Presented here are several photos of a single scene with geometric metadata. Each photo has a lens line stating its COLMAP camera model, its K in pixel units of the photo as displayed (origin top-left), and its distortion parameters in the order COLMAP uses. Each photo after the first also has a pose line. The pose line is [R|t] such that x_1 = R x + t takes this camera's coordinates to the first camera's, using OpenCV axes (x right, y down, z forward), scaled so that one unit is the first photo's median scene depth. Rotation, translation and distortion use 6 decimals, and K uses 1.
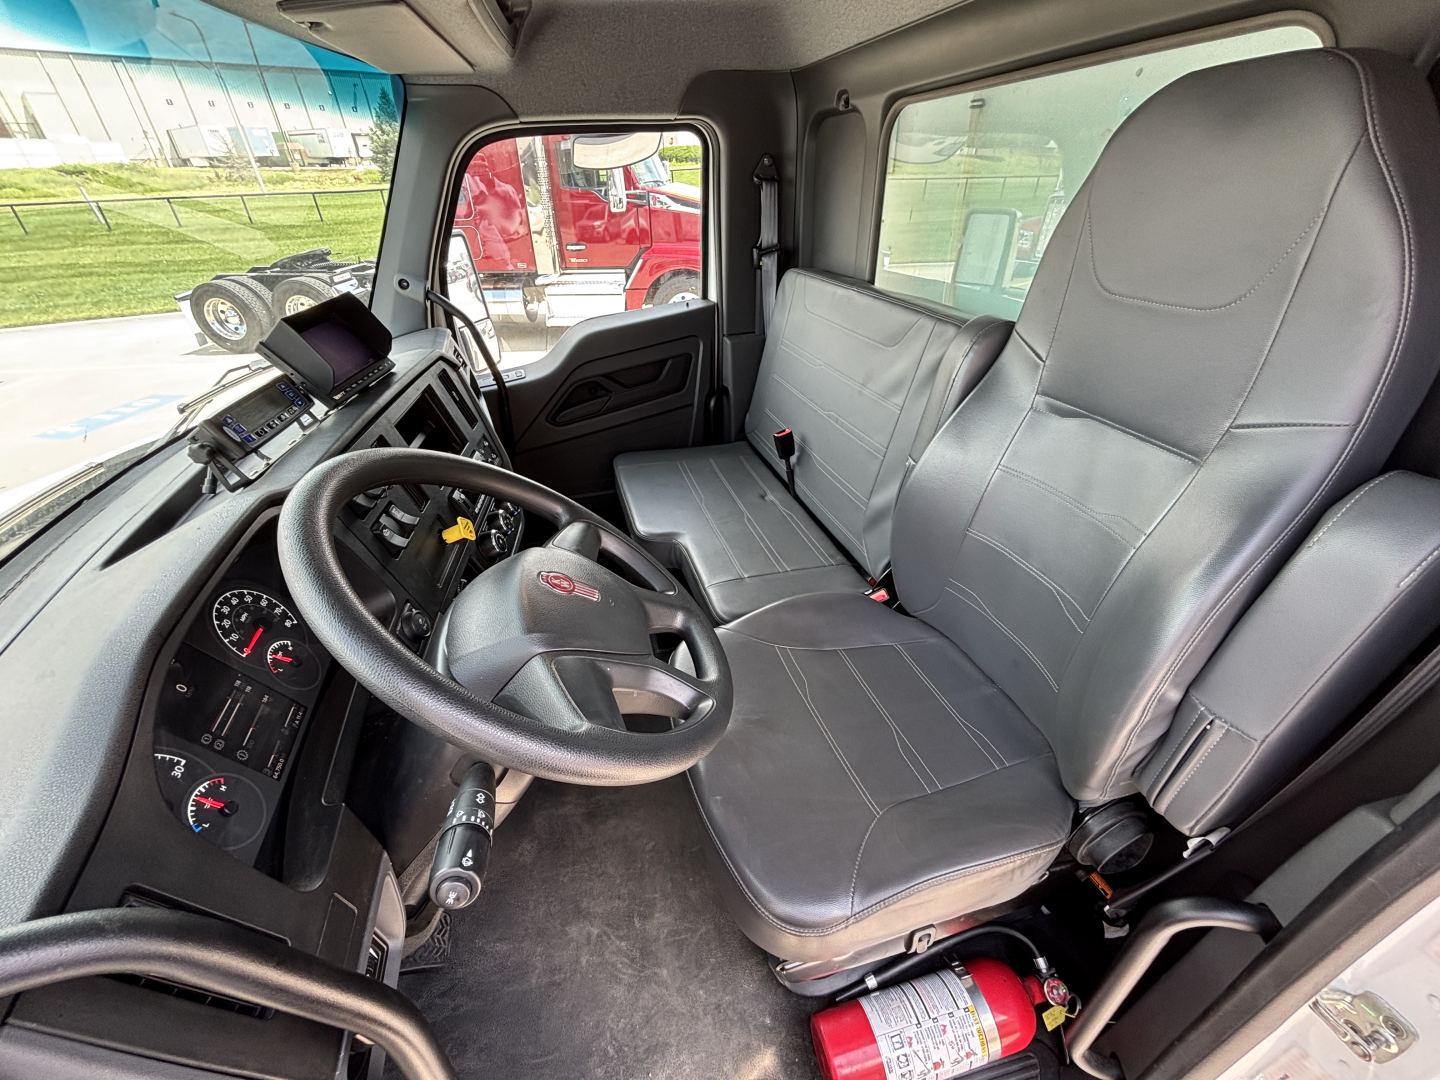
lens RADIAL K [[588.4, 0, 715.1], [0, 588.4, 547.0], [0, 0, 1]] dist [0.011292, -0.000078]
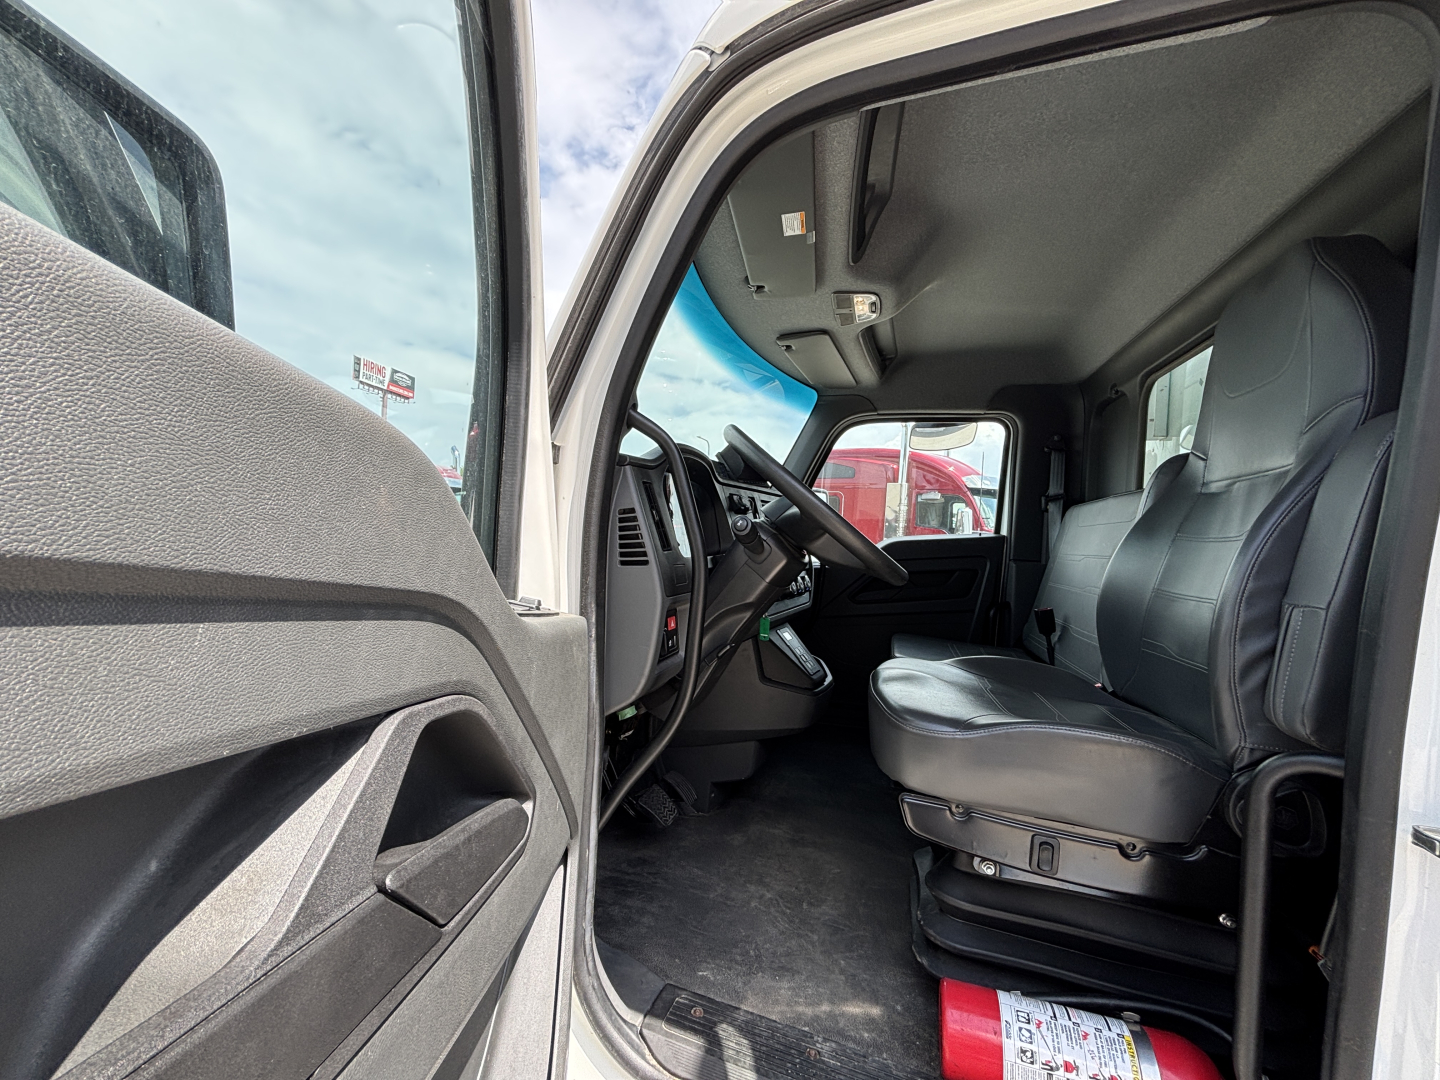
lens RADIAL K [[588.4, 0, 715.1], [0, 588.4, 547.0], [0, 0, 1]] dist [0.011292, -0.000078]
pose [[0.841184, 0.079898, -0.534813, 0.191529], [-0.352399, 0.831160, -0.430103, 0.444949], [0.410151, 0.550263, 0.727315, -0.173615]]
